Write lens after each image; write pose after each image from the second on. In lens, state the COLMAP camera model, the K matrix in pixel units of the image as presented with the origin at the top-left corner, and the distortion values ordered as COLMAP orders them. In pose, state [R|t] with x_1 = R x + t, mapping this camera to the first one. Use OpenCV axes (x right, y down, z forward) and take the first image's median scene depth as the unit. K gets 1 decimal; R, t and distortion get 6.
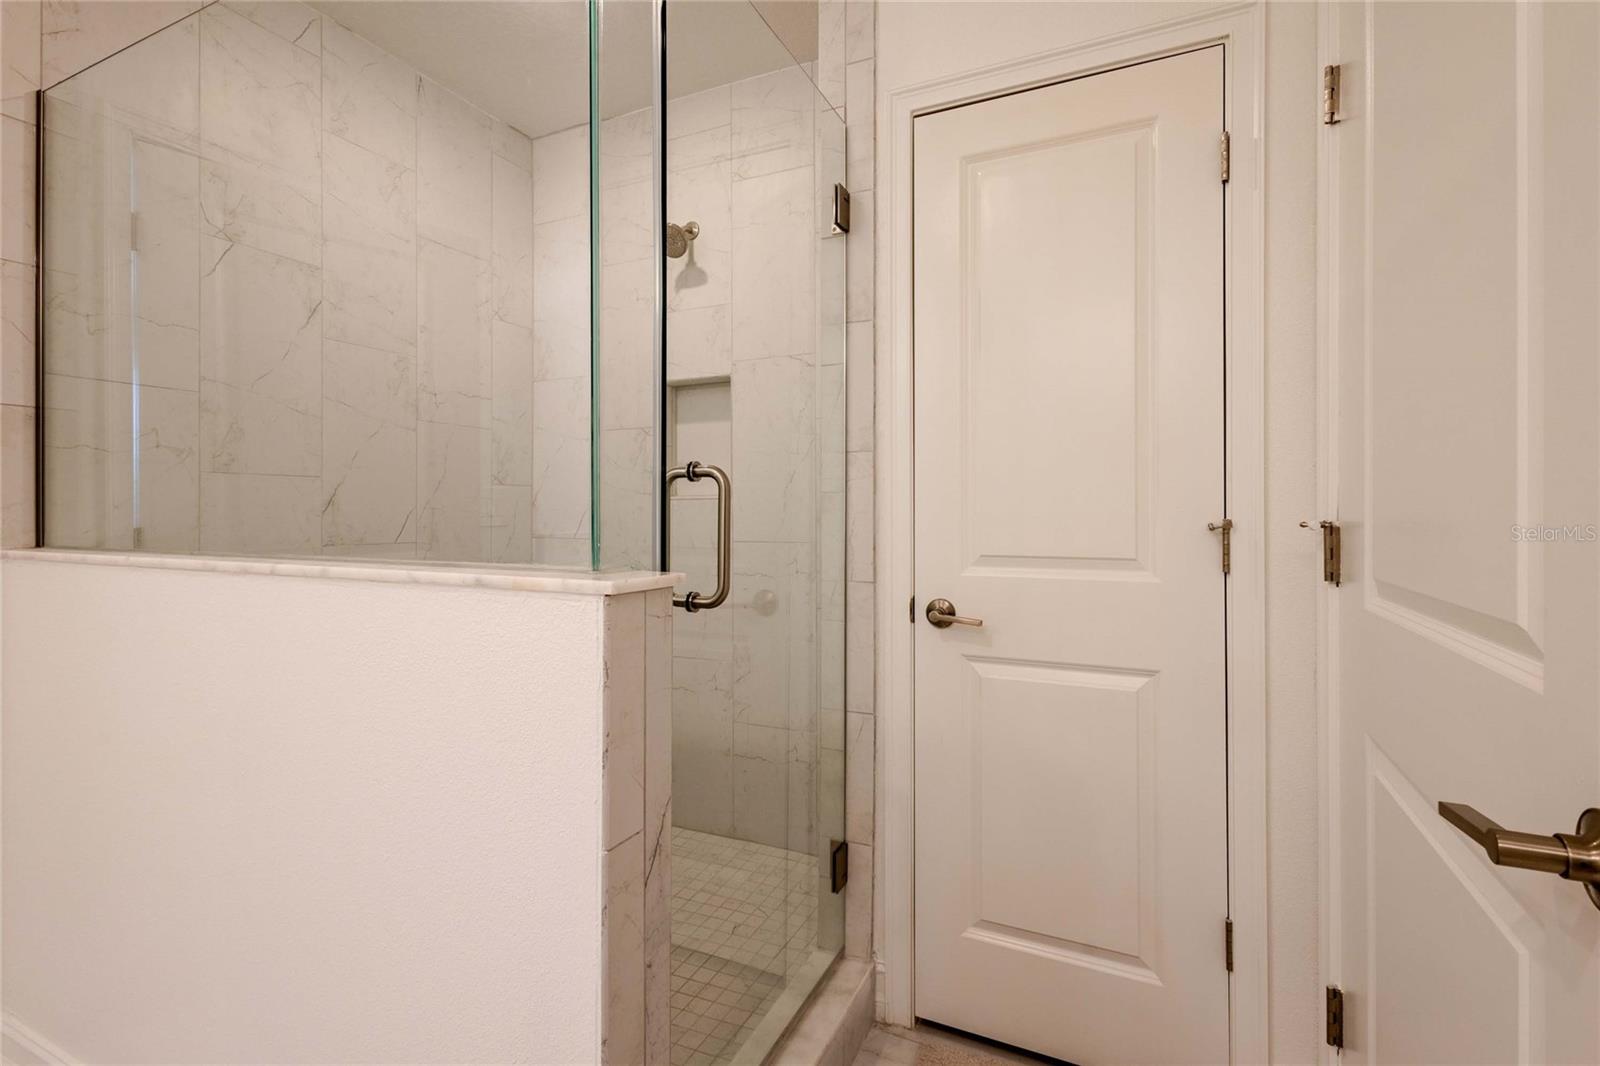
lens RADIAL K [[740.2, 0, 803.7], [0, 740.2, 524.1], [0, 0, 1]] dist [0.010461, -0.002002]
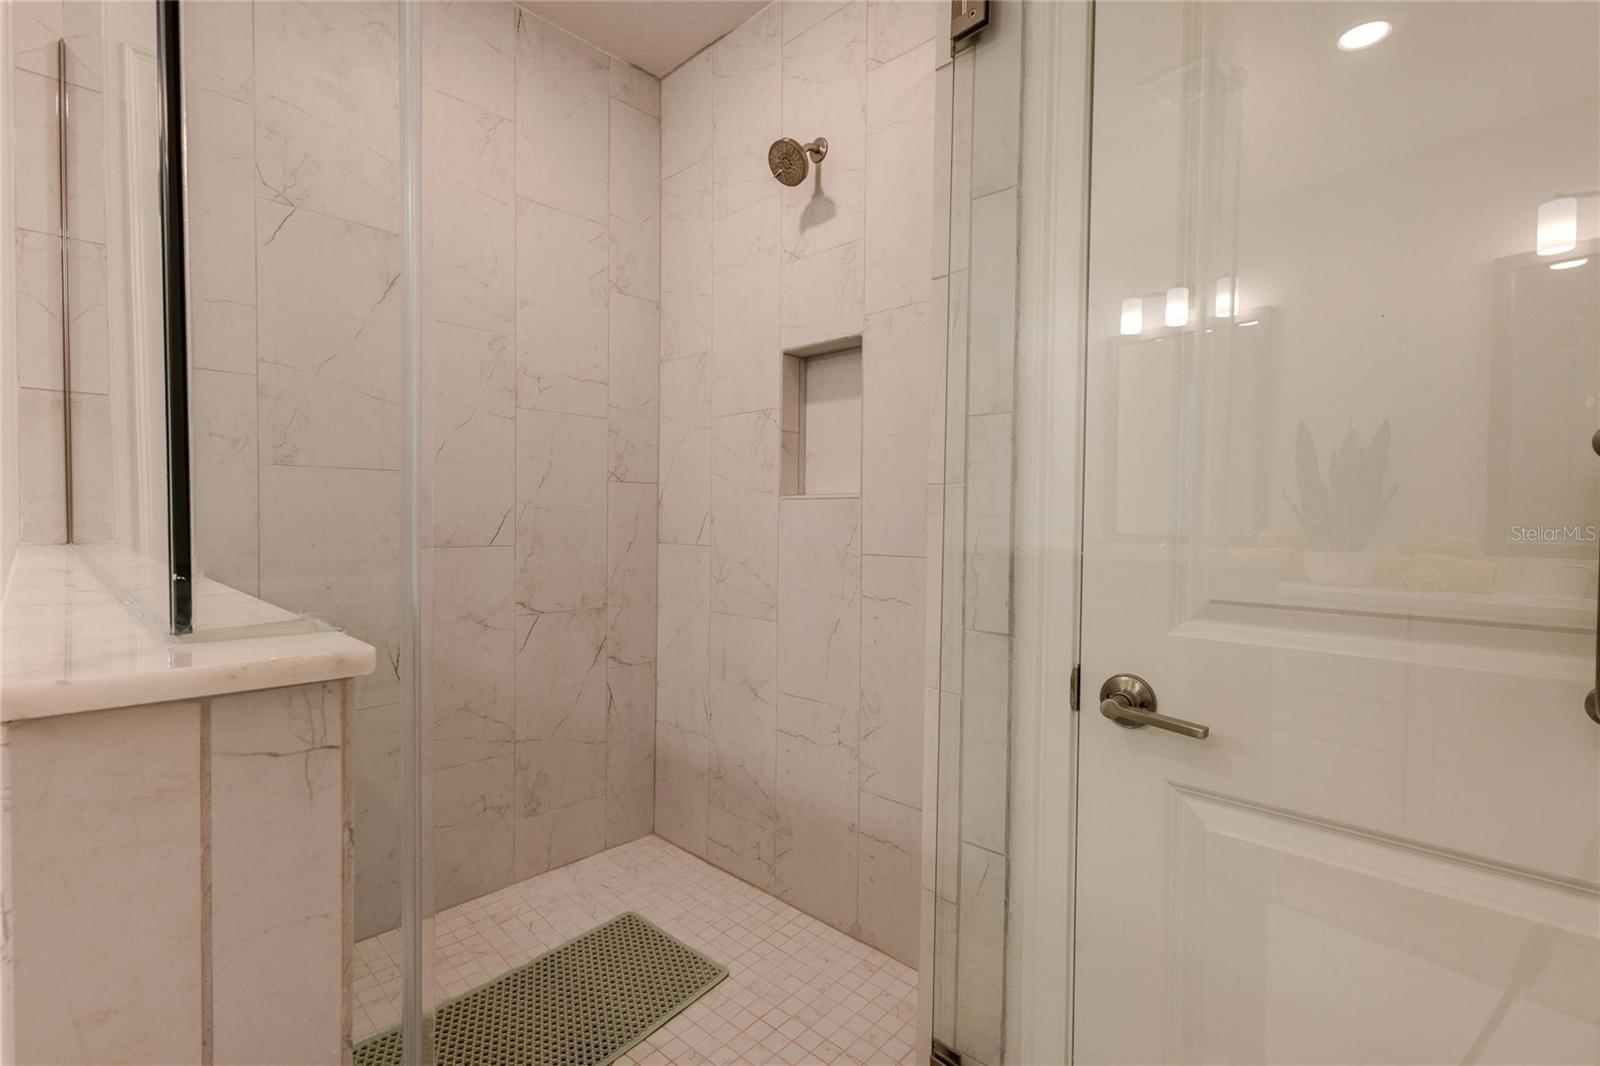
lens RADIAL K [[740.2, 0, 801.5], [0, 740.2, 543.2], [0, 0, 1]] dist [0.010461, -0.002002]
pose [[0.951529, 0.023522, -0.306658, 0.079505], [-0.018038, 0.999623, 0.020707, -0.002799], [0.307029, -0.014172, 0.951594, 0.263618]]
